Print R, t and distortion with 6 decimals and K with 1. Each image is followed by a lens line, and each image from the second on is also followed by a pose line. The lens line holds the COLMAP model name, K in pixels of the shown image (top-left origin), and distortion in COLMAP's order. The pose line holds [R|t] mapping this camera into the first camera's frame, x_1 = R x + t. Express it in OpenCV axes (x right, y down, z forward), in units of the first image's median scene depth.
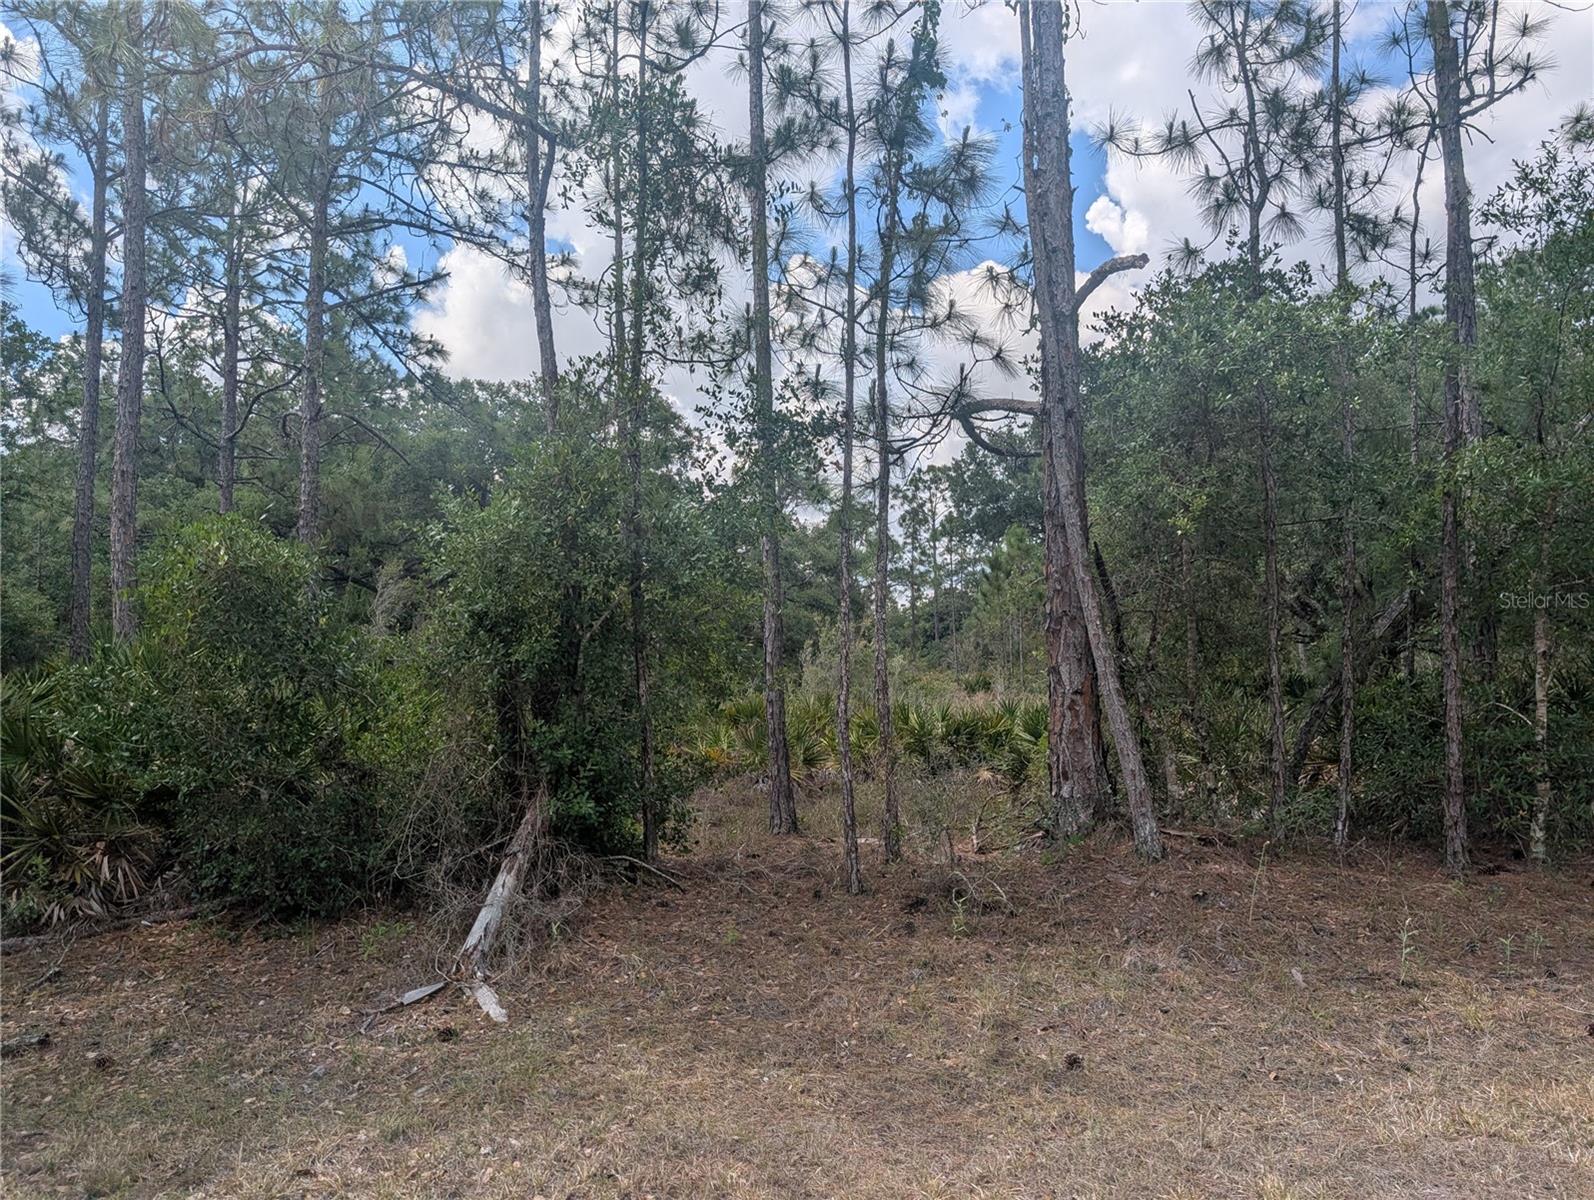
lens RADIAL K [[1183.5, 0, 792.9], [0, 1183.5, 569.1], [0, 0, 1]] dist [0.063882, -0.048070]
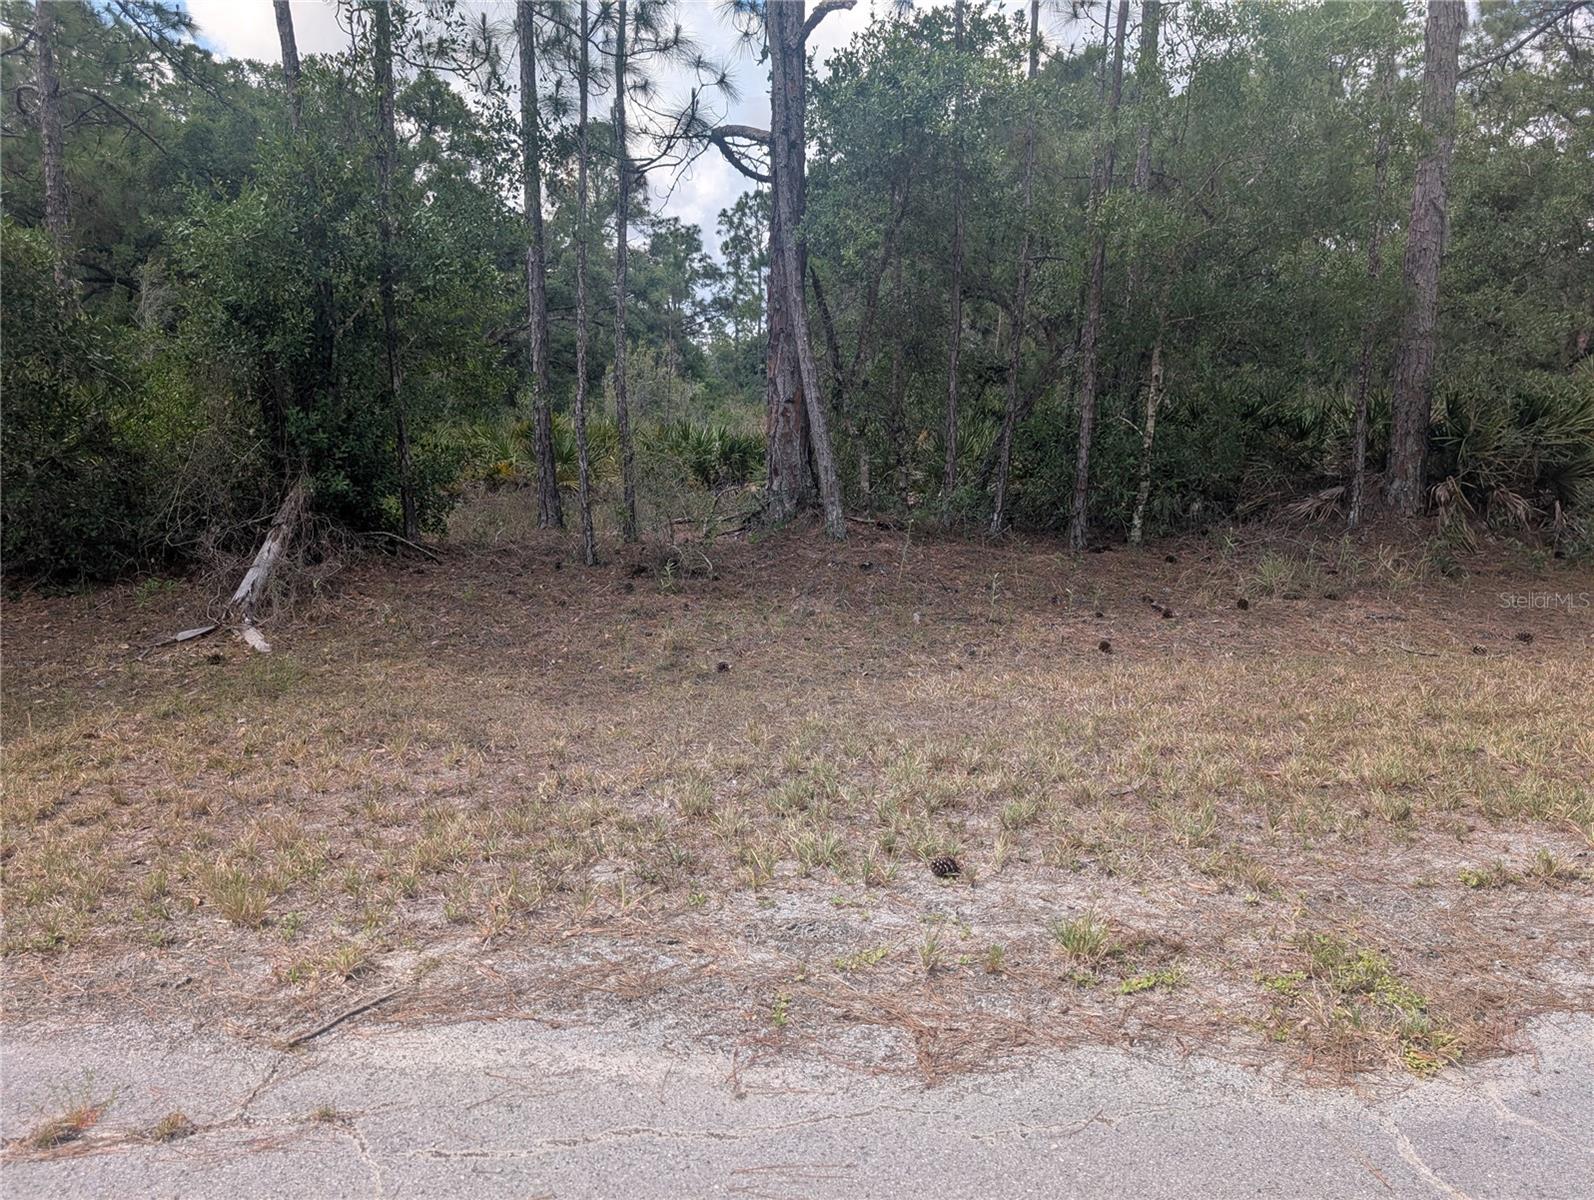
lens RADIAL K [[1183.5, 0, 792.9], [0, 1183.5, 569.1], [0, 0, 1]] dist [0.063882, -0.048070]
pose [[0.989001, 0.011277, 0.147481, 0.077270], [-0.043326, 0.975442, 0.215953, 0.014479], [-0.141424, -0.219968, 0.965201, -0.159981]]
